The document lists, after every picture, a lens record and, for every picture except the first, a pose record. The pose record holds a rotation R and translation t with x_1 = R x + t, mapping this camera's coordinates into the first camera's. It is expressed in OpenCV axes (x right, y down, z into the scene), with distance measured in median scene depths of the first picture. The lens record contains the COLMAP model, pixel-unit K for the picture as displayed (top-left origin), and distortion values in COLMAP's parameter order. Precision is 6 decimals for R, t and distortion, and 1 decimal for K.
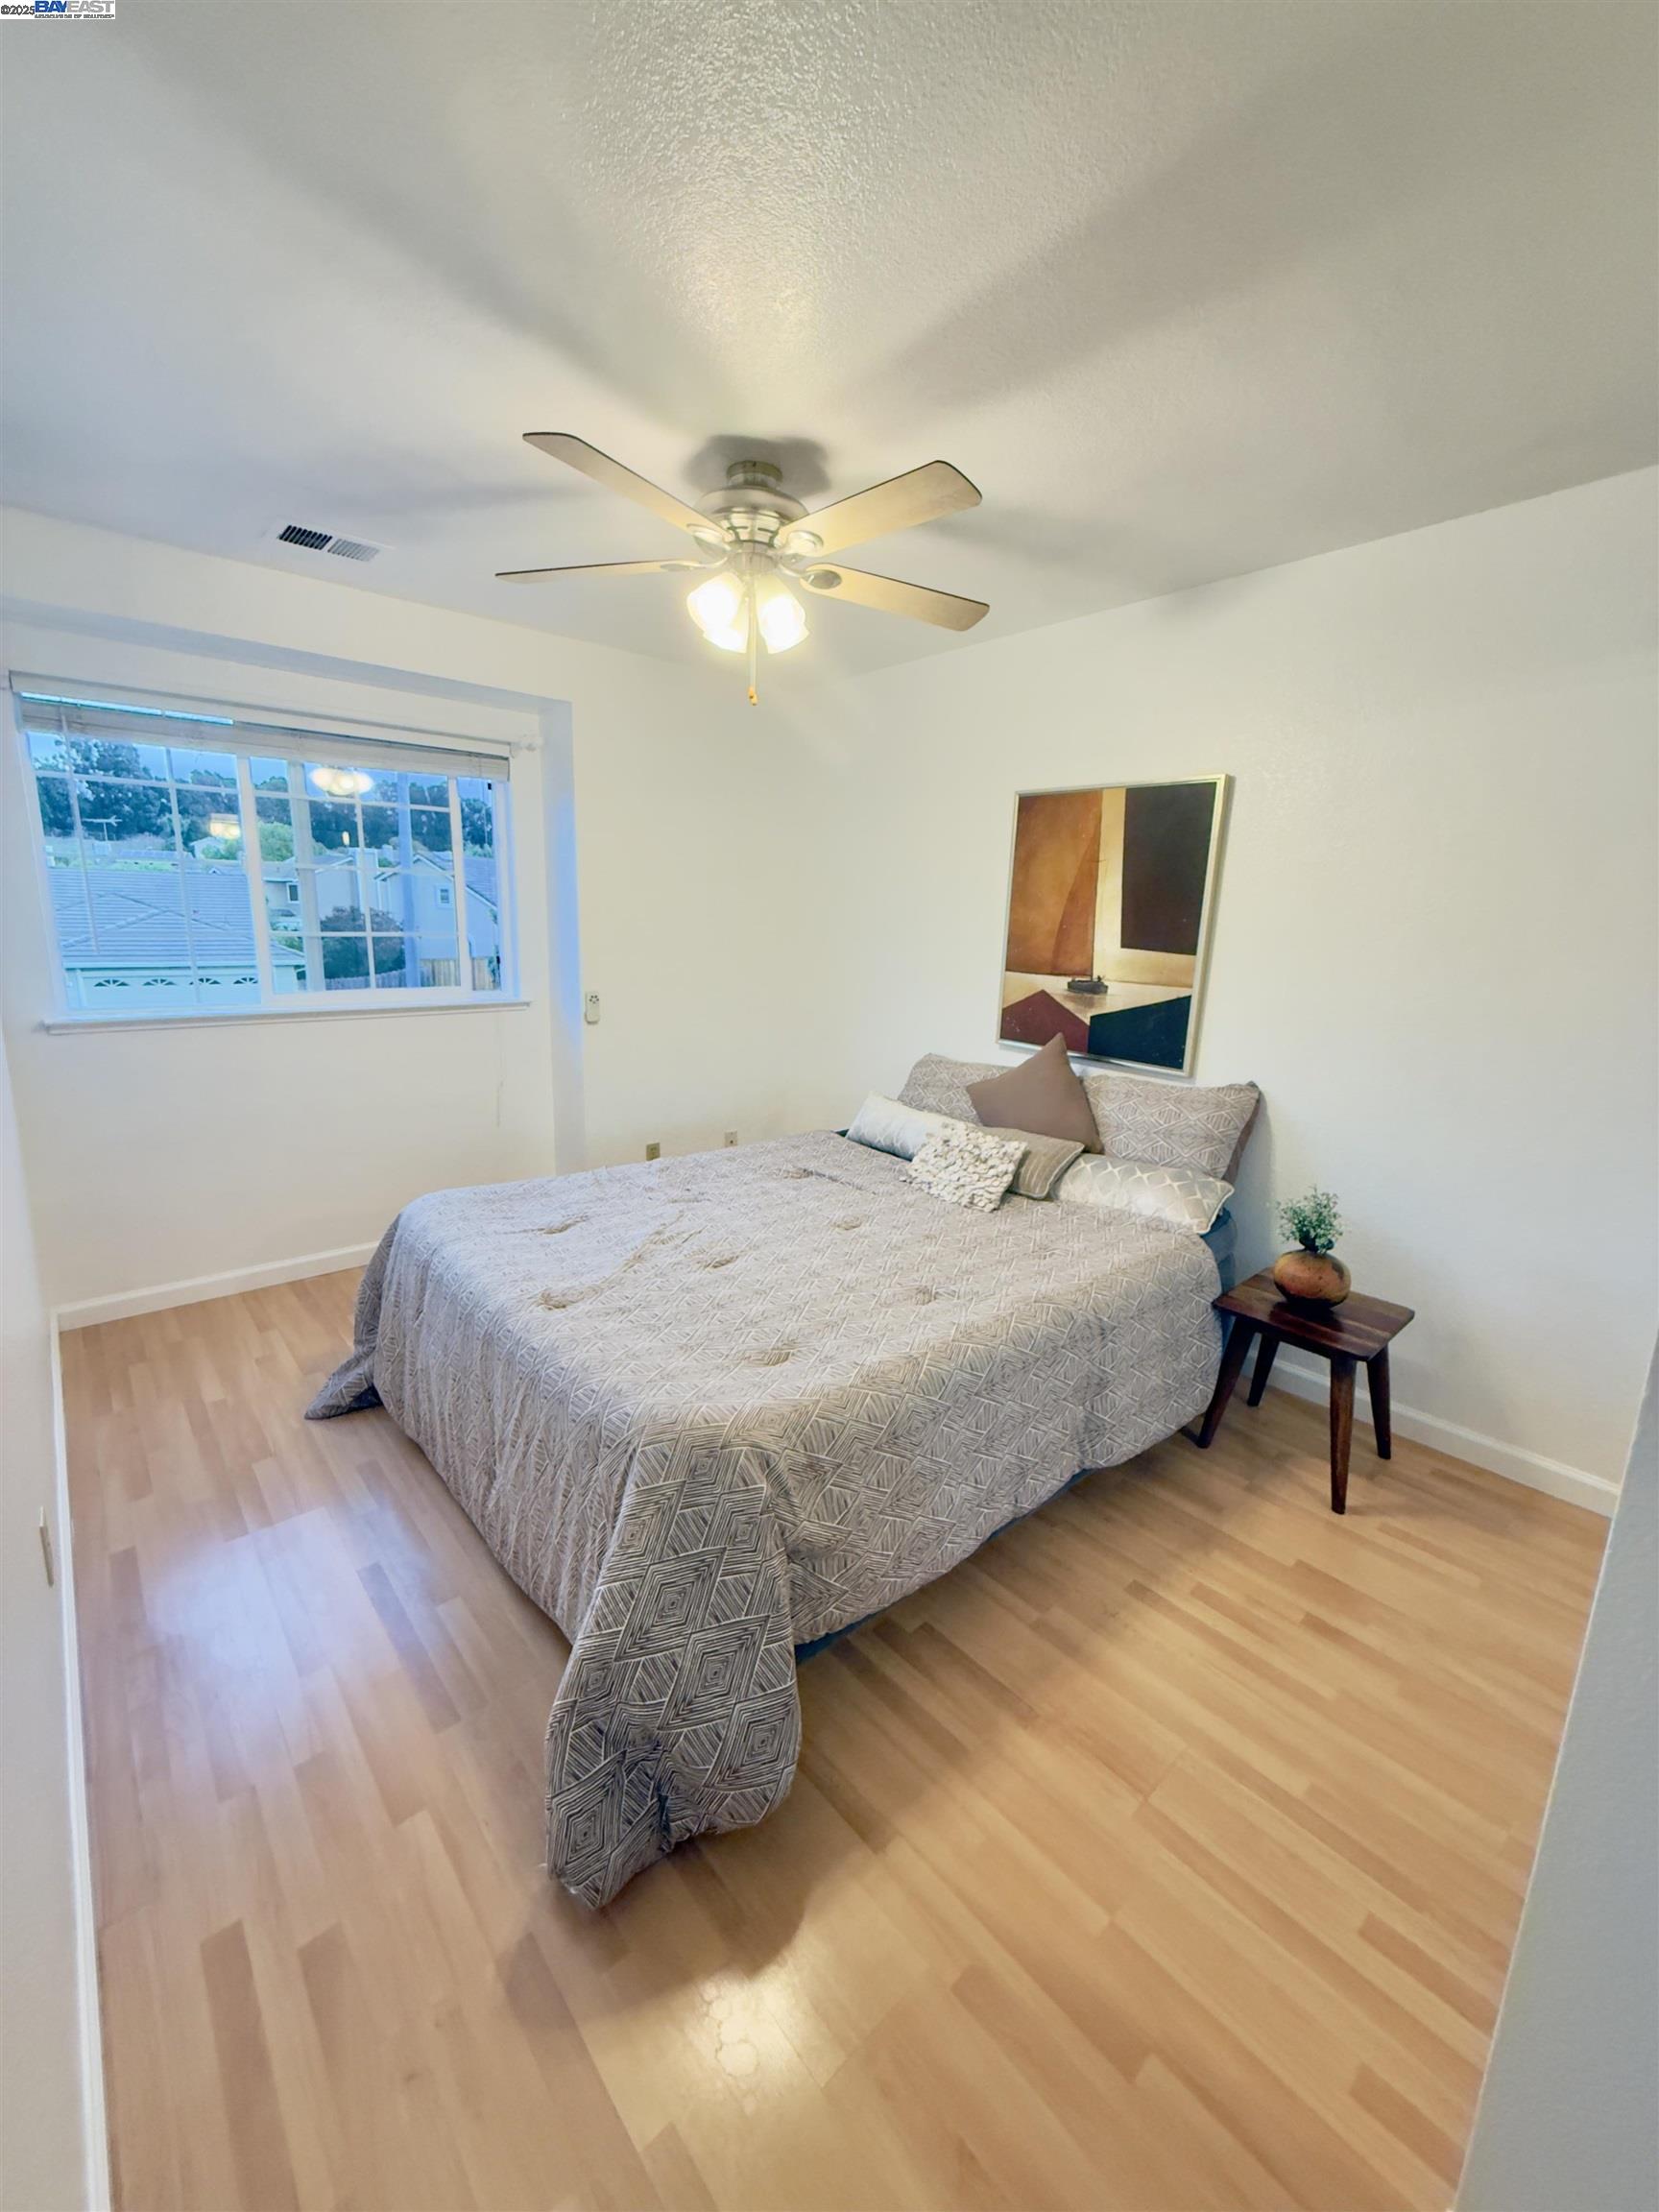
lens RADIAL K [[886.4, 0, 828.5], [0, 886.4, 1101.0], [0, 0, 1]] dist [0.000049, 0.000147]
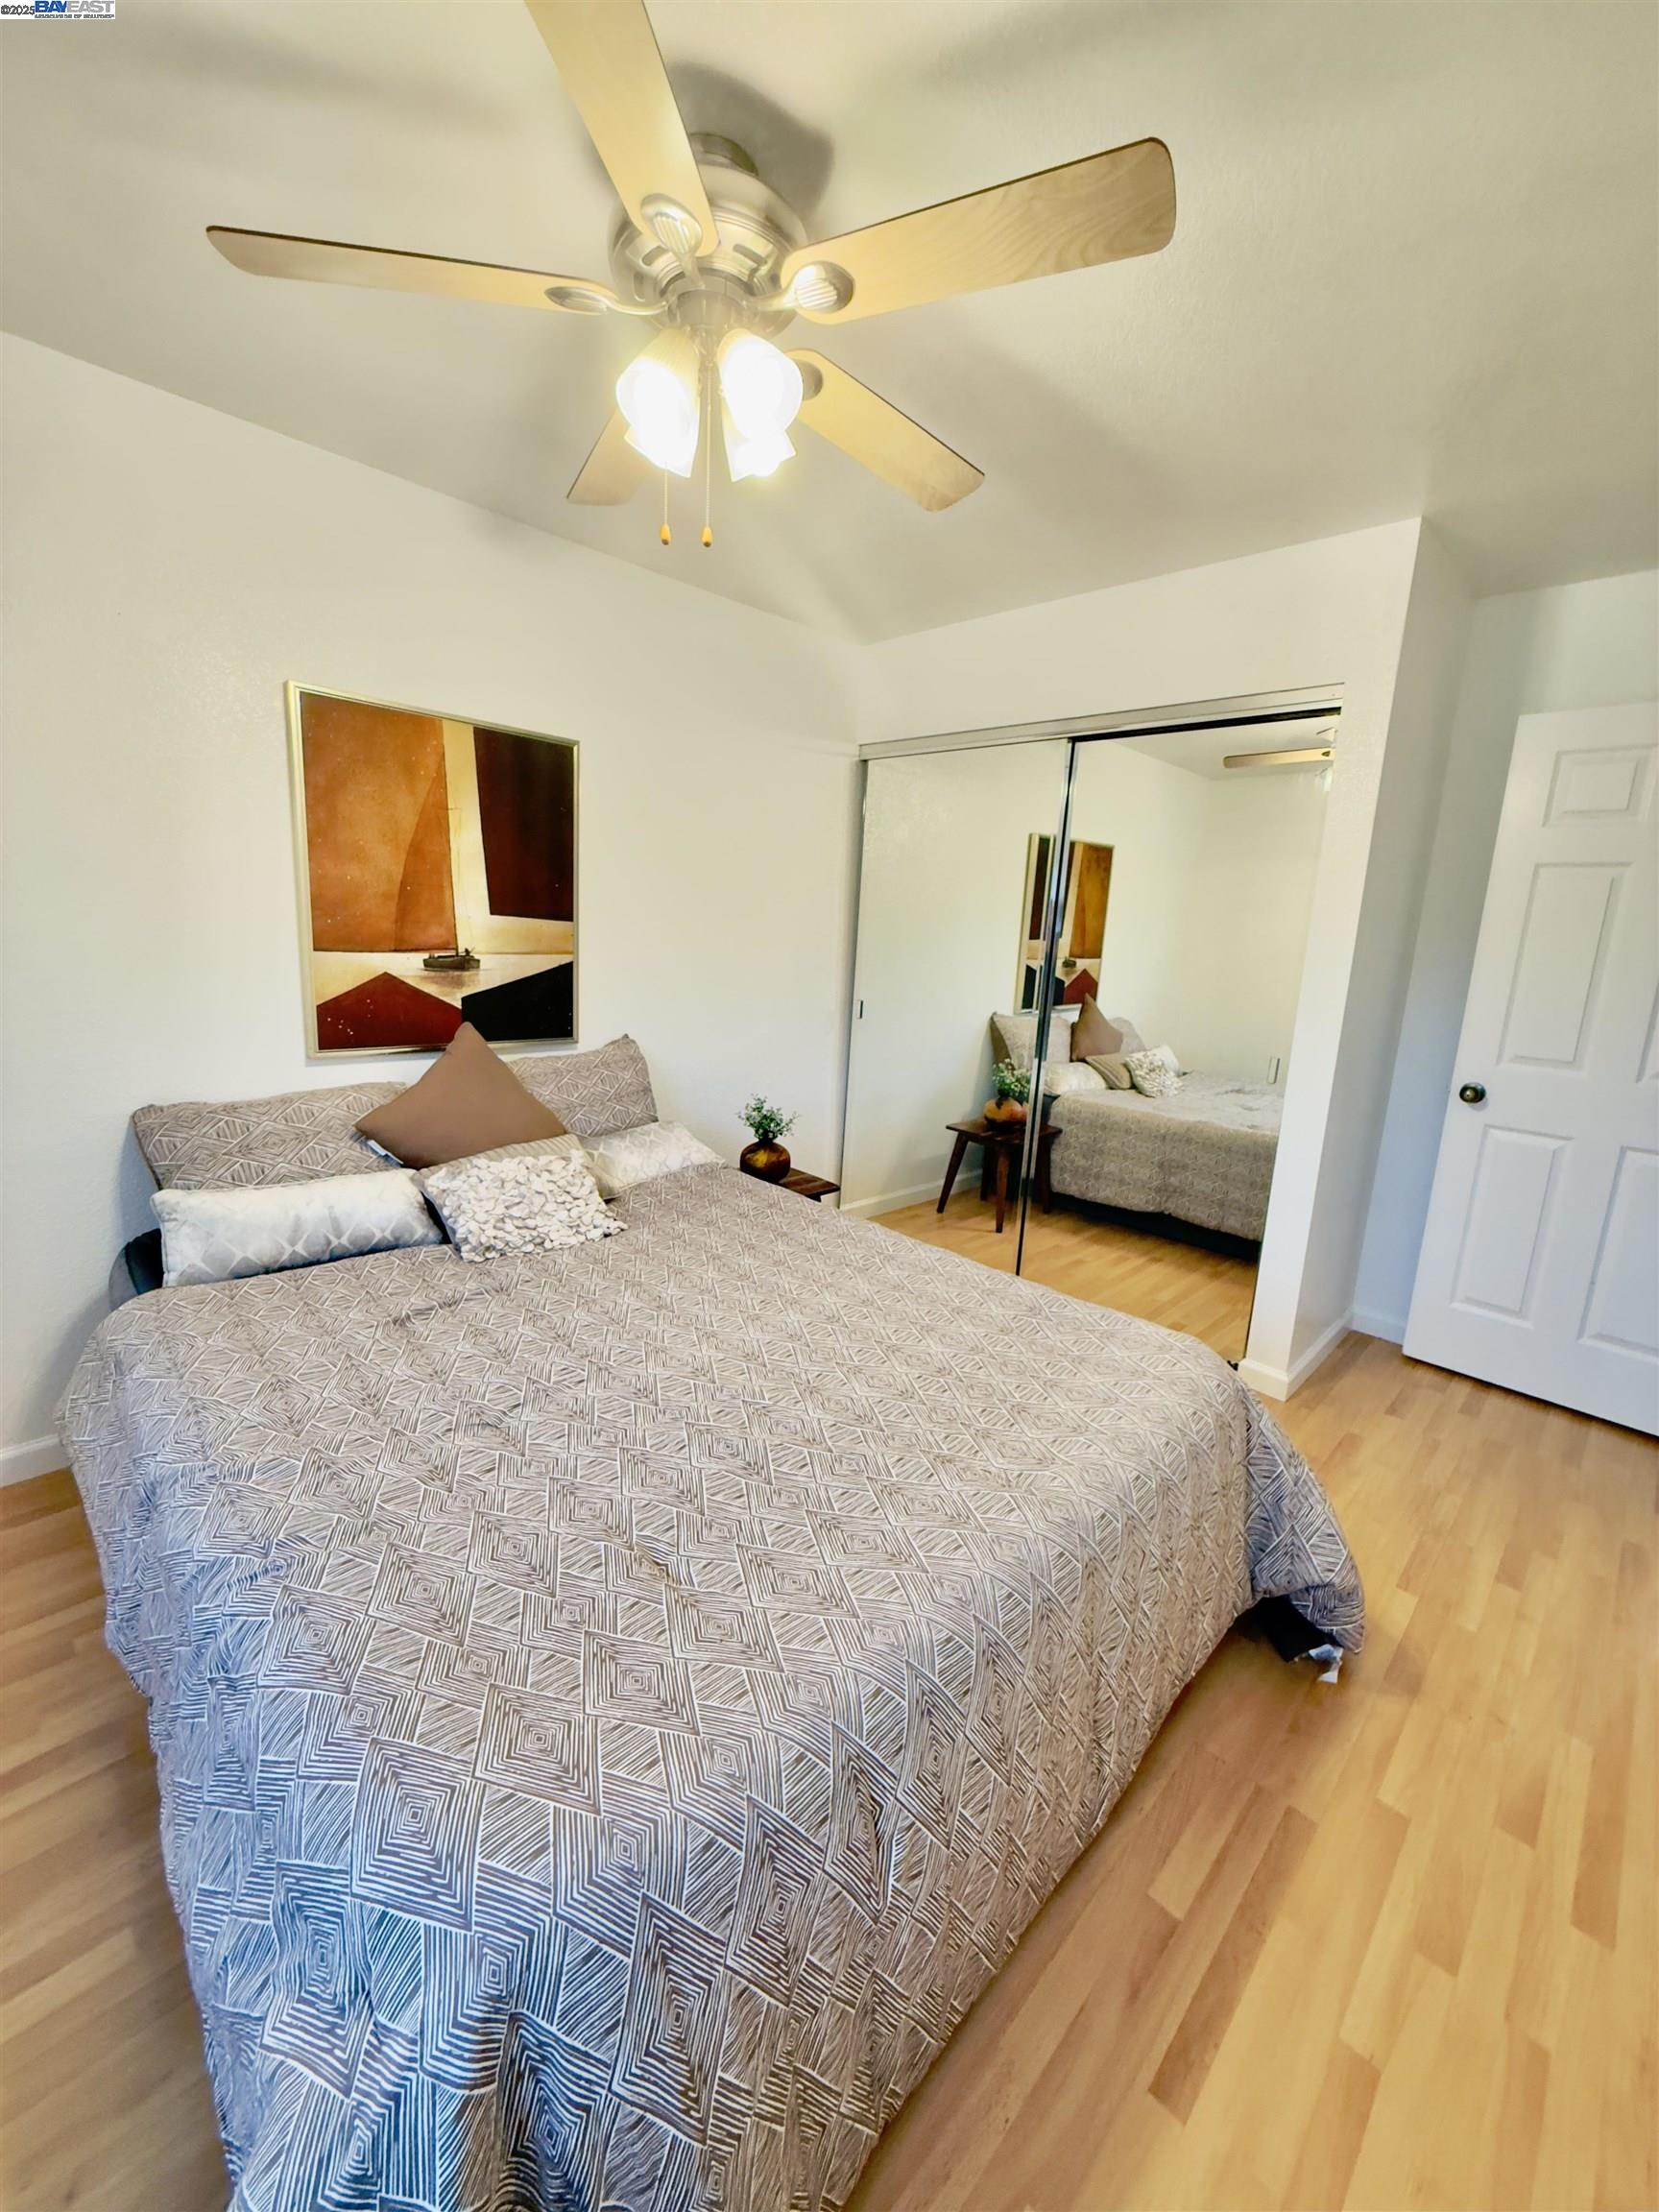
lens RADIAL K [[886.4, 0, 827.1], [0, 886.4, 1103.5], [0, 0, 1]] dist [0.000049, 0.000147]
pose [[-0.067747, -0.239218, 0.968599, -0.563219], [0.154987, 0.956521, 0.247076, -0.154316], [-0.985591, 0.166859, -0.027726, 0.705357]]
